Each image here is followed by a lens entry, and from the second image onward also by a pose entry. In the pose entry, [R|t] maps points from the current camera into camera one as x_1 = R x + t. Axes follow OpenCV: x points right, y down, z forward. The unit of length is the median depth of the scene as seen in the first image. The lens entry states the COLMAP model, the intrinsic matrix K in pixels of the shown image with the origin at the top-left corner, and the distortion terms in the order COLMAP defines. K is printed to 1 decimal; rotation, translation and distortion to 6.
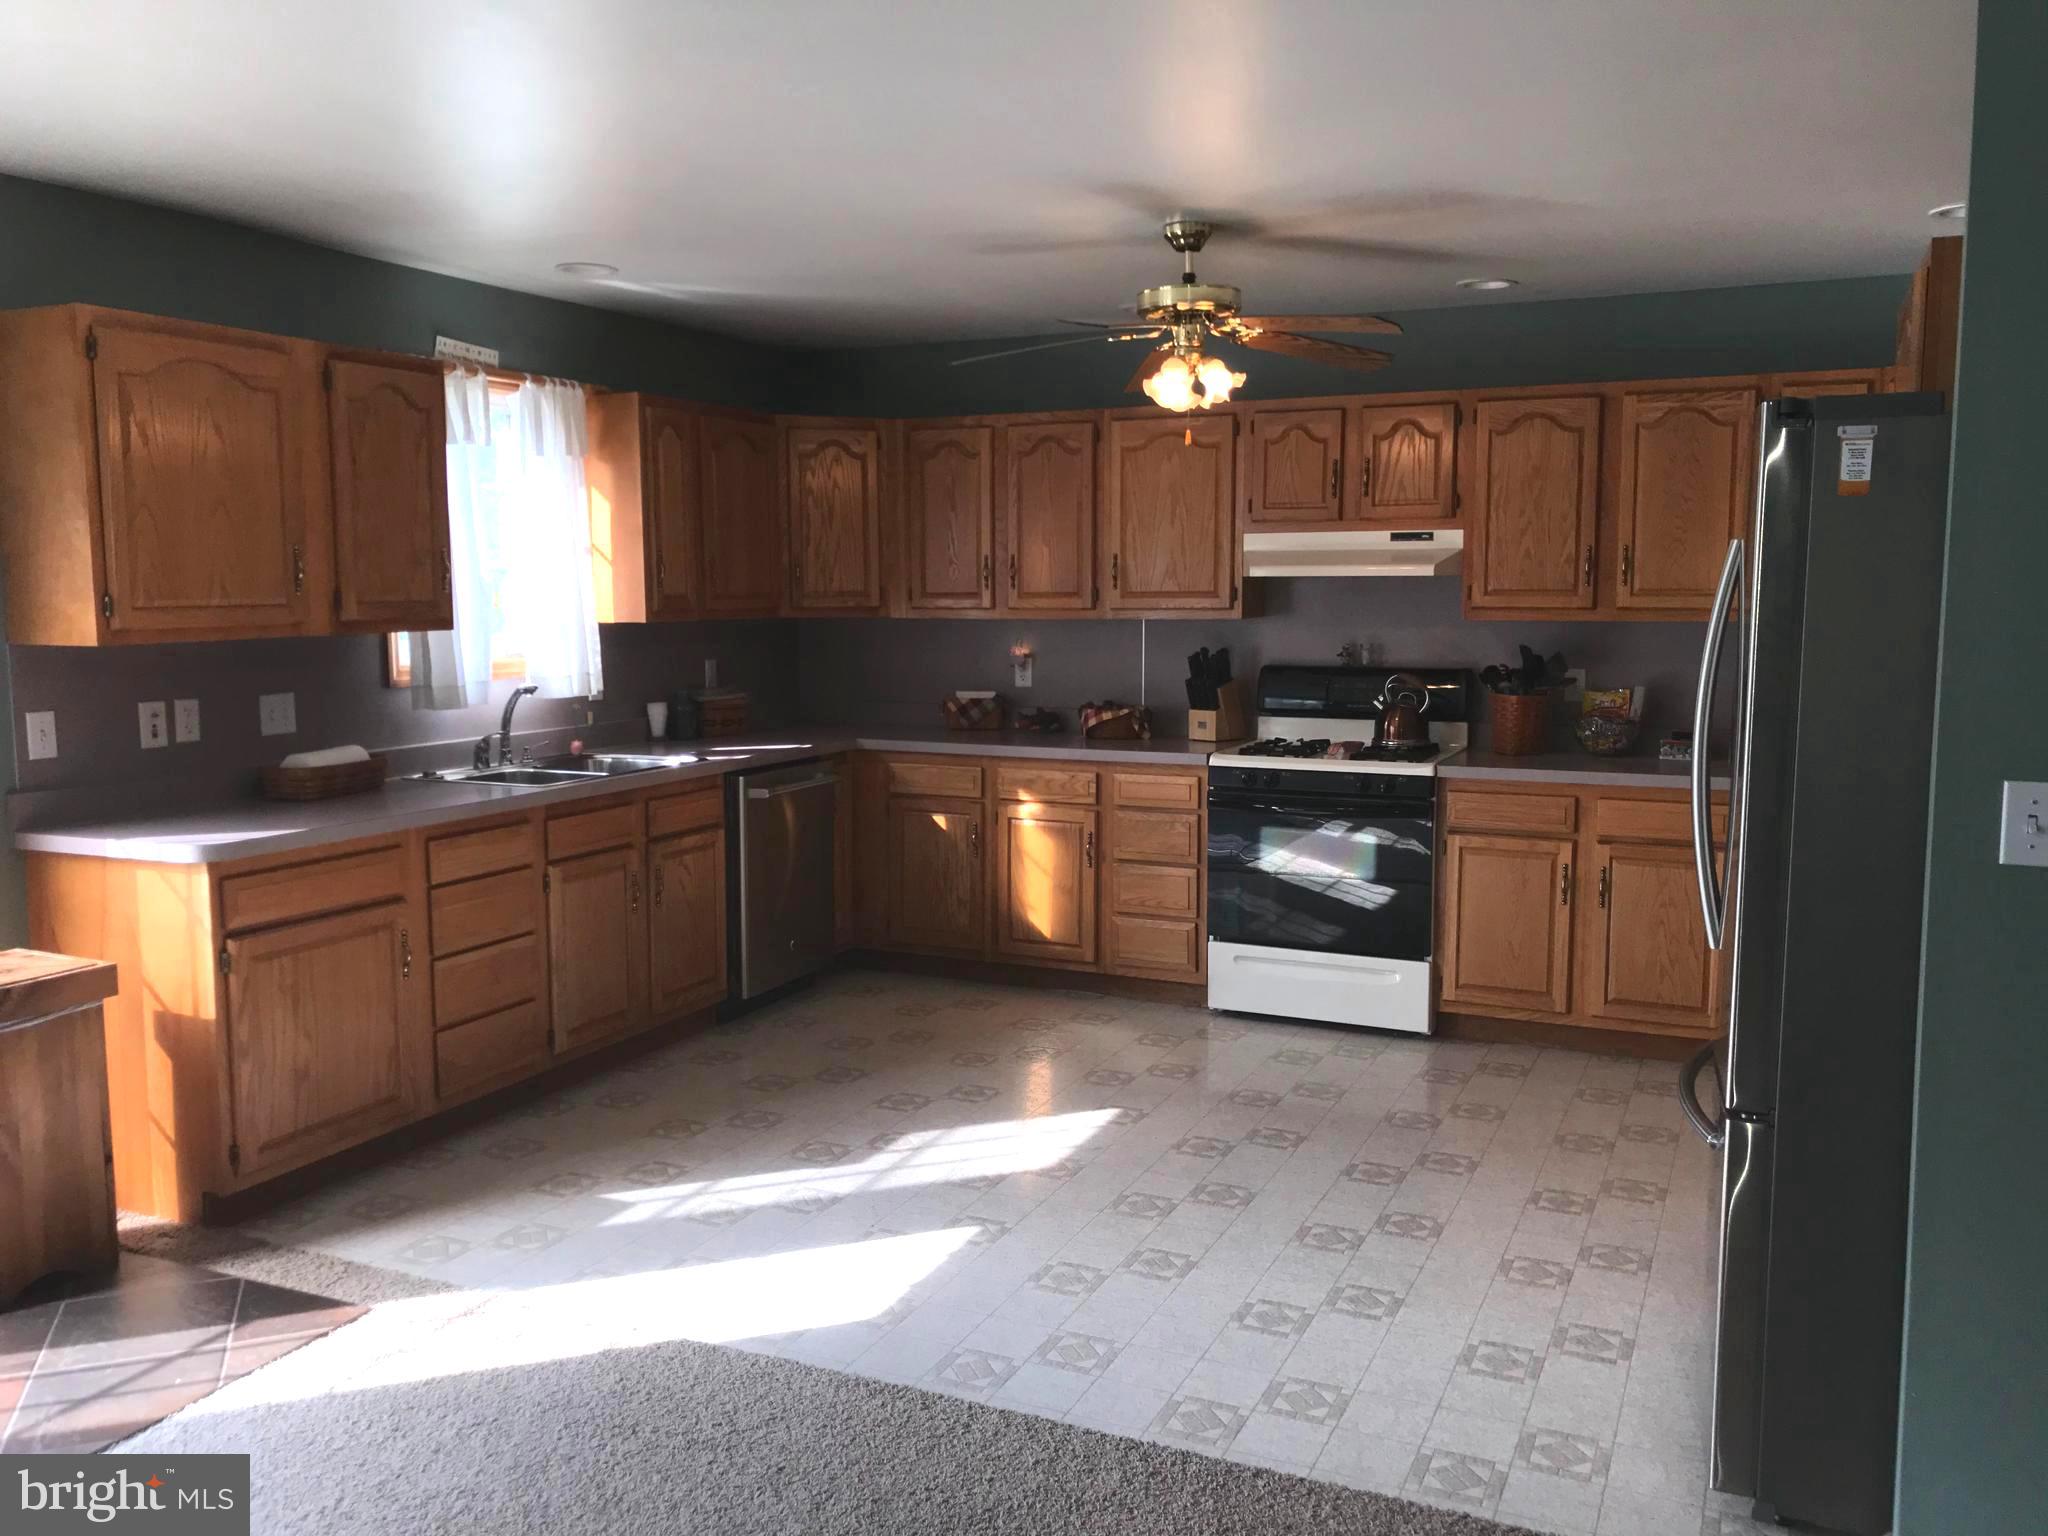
lens RADIAL K [[1686.7, 0, 1030.5], [0, 1686.7, 771.4], [0, 0, 1]] dist [0.012433, -0.027968]
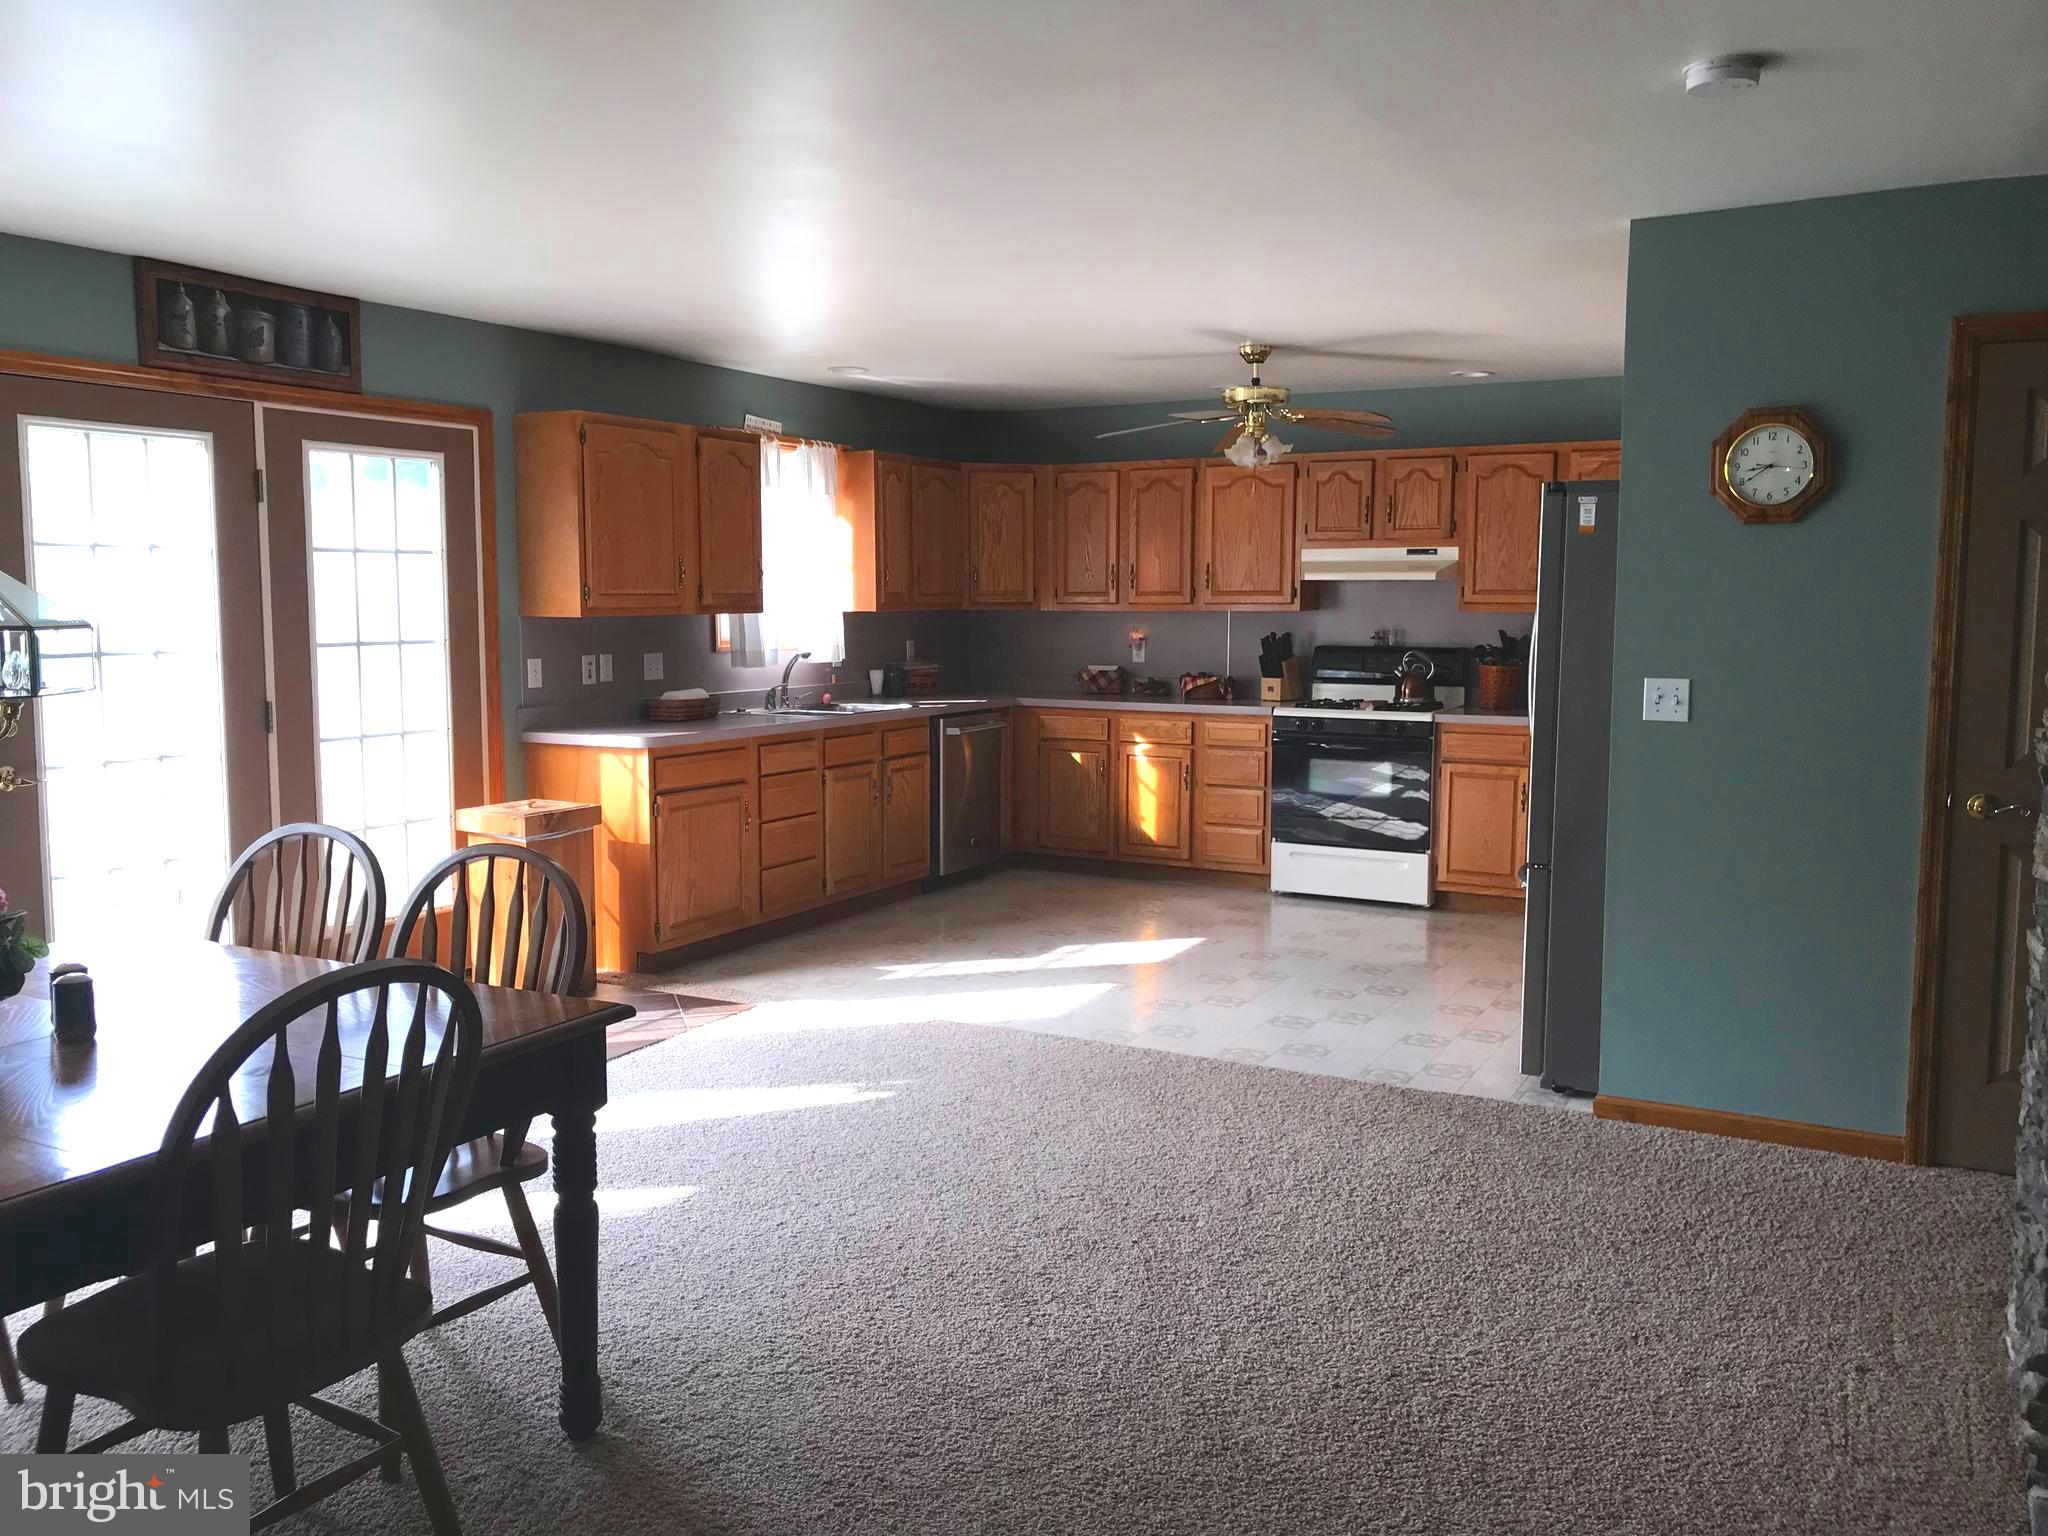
lens RADIAL K [[1686.7, 0, 1023.2], [0, 1686.7, 768.8], [0, 0, 1]] dist [0.012433, -0.027968]
pose [[0.997829, 0.010800, -0.064964, -0.009959], [-0.011314, 0.999907, -0.007551, 0.057290], [0.064876, 0.008270, 0.997859, -0.433120]]
